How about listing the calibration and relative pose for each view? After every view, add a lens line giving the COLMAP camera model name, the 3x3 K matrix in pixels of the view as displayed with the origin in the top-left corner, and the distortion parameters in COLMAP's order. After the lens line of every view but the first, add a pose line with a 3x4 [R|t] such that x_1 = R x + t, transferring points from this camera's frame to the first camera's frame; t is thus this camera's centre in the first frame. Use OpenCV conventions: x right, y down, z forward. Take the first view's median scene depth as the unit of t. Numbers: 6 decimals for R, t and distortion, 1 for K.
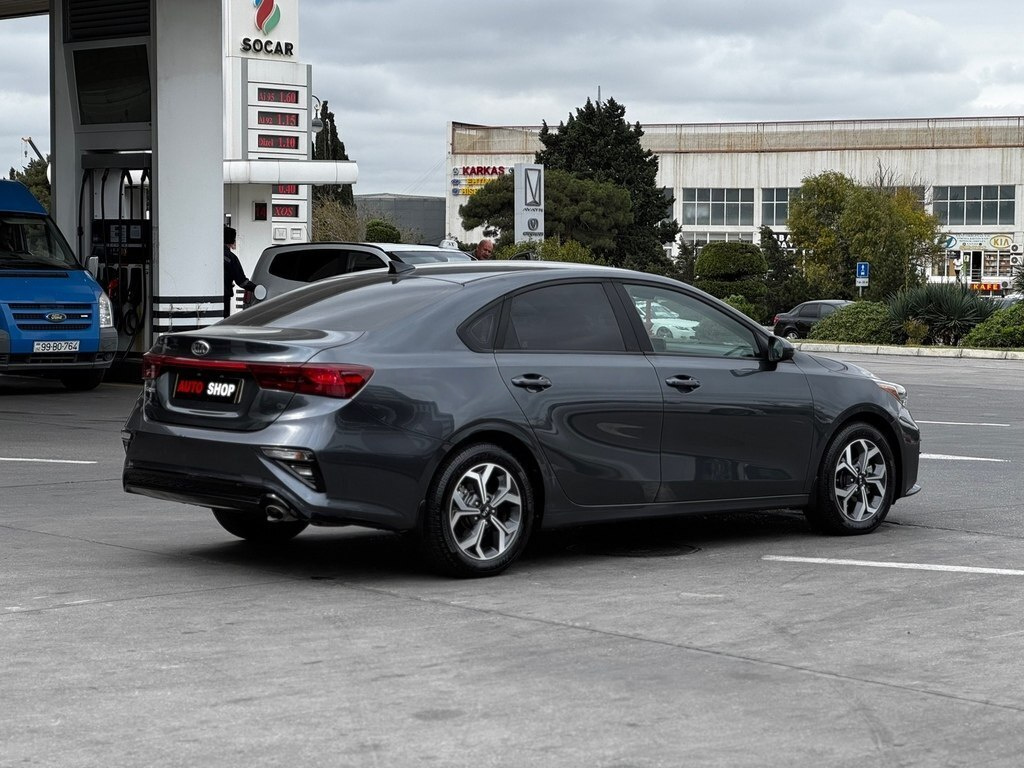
lens RADIAL K [[2235.7, 0, 512.0], [0, 2235.7, 384.0], [0, 0, 1]] dist [-0.008289, 2.586263]
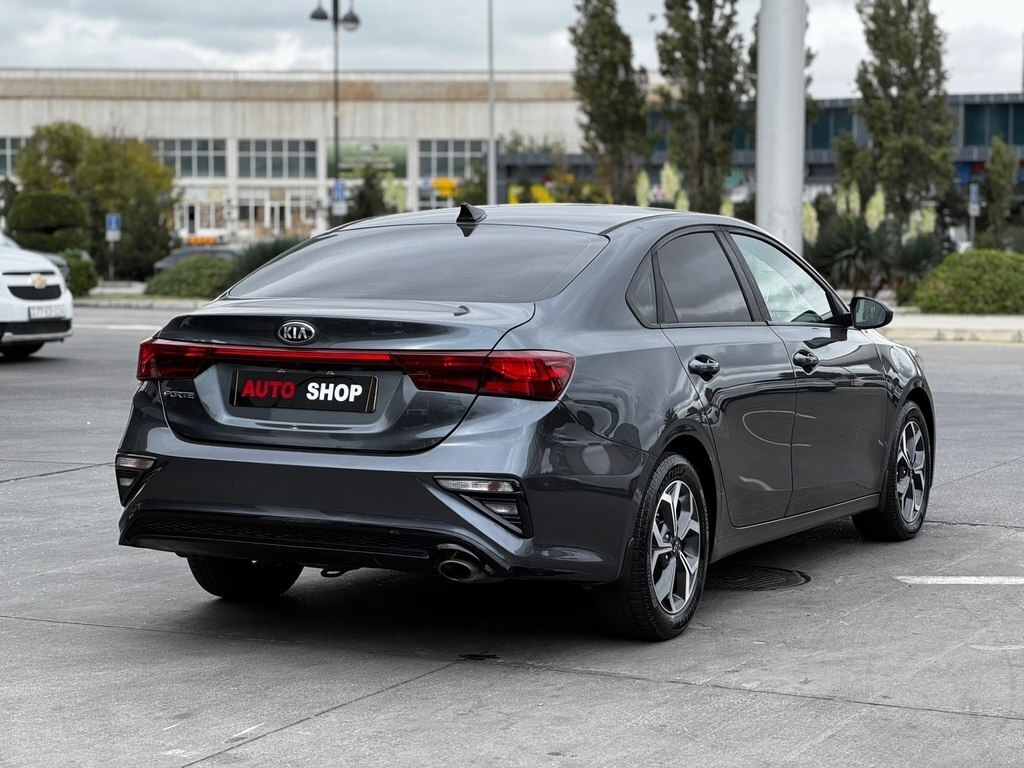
lens RADIAL K [[2235.7, 0, 512.0], [0, 2235.7, 384.0], [0, 0, 1]] dist [-0.008289, 2.586263]
pose [[0.933269, -0.033329, 0.357628, -0.318515], [0.025895, 0.999338, 0.025558, -0.015897], [-0.358243, -0.014592, 0.933514, 0.336319]]
